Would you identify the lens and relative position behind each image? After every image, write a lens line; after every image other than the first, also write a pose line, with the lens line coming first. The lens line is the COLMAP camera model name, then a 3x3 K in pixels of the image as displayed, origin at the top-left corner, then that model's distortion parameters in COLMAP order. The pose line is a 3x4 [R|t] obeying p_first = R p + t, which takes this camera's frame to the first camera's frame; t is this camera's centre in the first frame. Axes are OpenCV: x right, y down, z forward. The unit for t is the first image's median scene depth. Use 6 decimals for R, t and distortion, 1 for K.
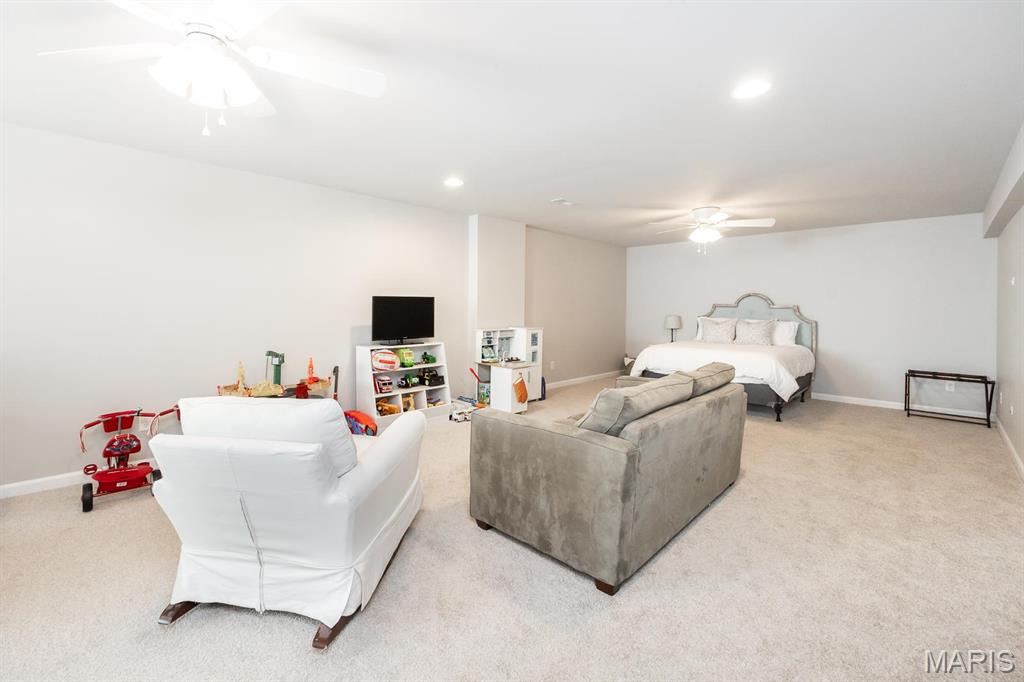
lens RADIAL K [[419.0, 0, 510.8], [0, 419.0, 309.1], [0, 0, 1]] dist [0.000529, 0.000359]
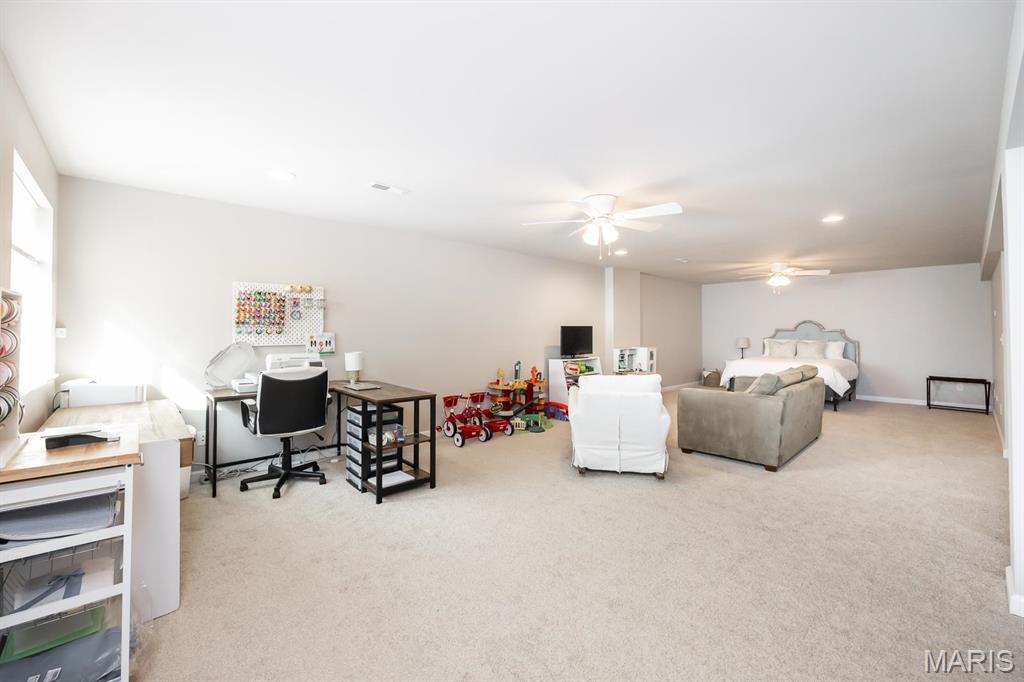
lens RADIAL K [[419.5, 0, 513.2], [0, 419.5, 326.9], [0, 0, 1]] dist [-0.001819, -0.000486]
pose [[0.999321, -0.008374, -0.035883, -0.383051], [0.007794, 0.999837, -0.016263, -0.003972], [0.036013, 0.015972, 0.999224, -0.445248]]
